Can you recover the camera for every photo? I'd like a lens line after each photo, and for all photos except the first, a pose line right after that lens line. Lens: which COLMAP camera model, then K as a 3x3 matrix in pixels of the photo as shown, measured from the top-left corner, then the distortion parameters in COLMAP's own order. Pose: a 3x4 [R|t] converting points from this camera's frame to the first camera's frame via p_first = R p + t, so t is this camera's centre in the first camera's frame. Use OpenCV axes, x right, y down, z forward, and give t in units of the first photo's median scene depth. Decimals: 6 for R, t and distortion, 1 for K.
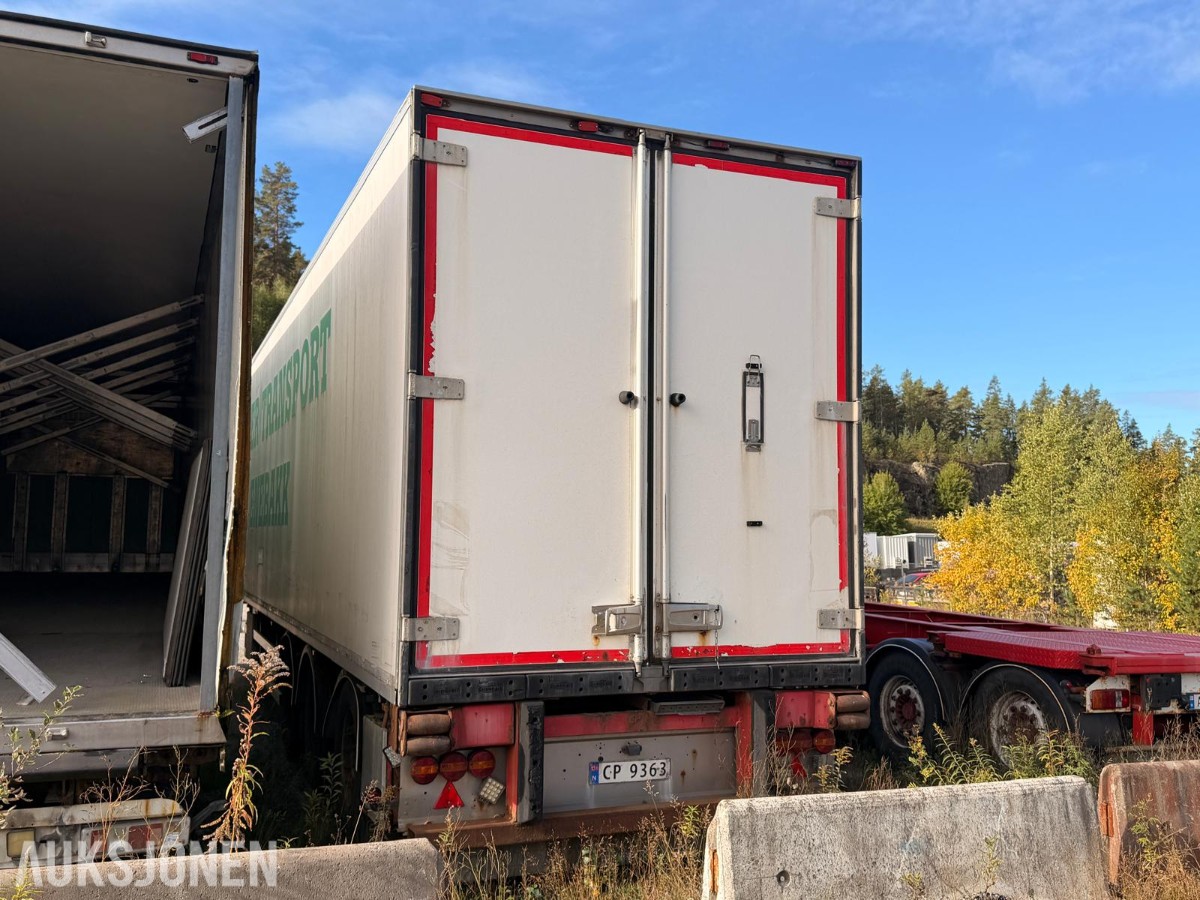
lens RADIAL K [[812.5, 0, 600.0], [0, 812.5, 450.0], [0, 0, 1]] dist [0.059453, -0.067951]
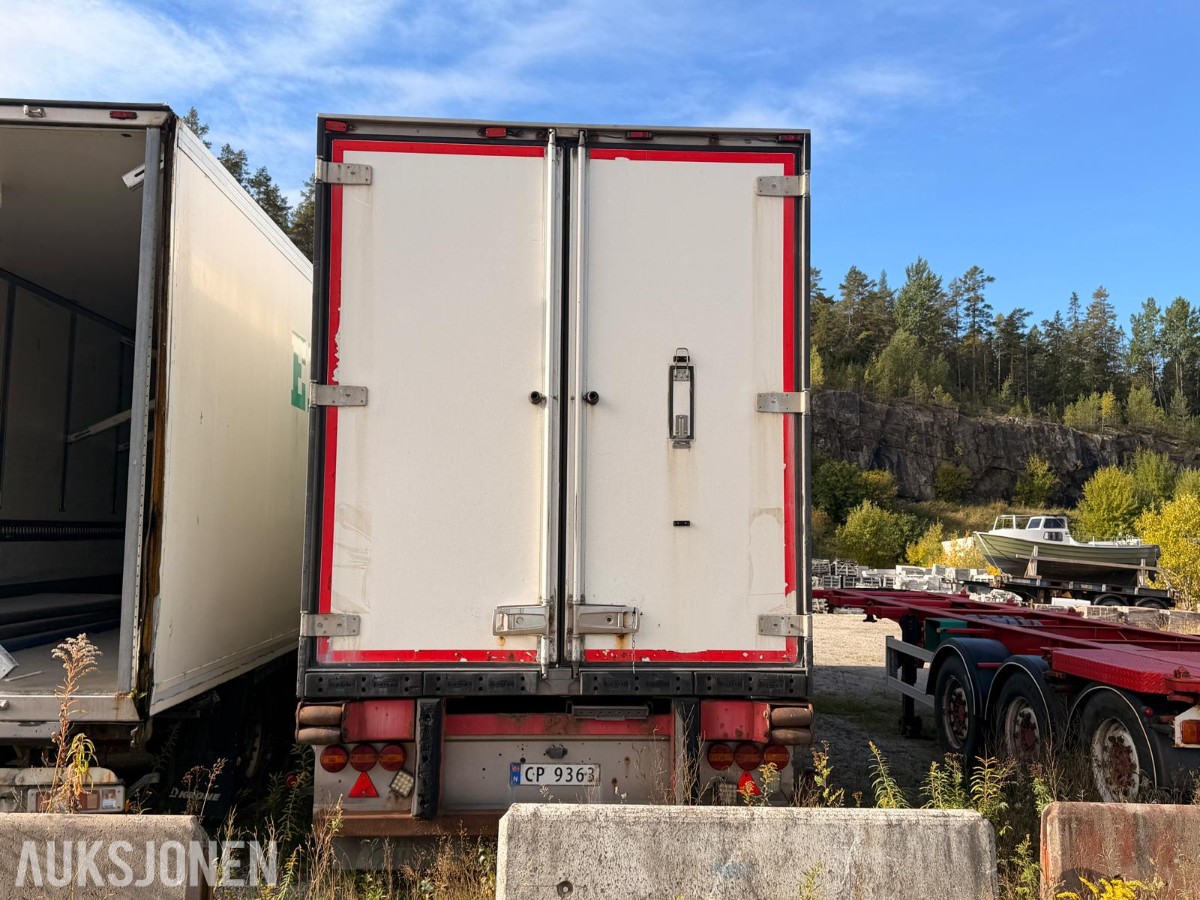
lens RADIAL K [[818.2, 0, 629.7], [0, 818.2, 446.6], [0, 0, 1]] dist [0.058051, -0.061591]
pose [[0.970605, -0.028842, -0.238945, 0.392530], [0.025801, 0.999542, -0.015844, 0.014832], [0.239292, 0.009214, 0.970904, 0.052558]]
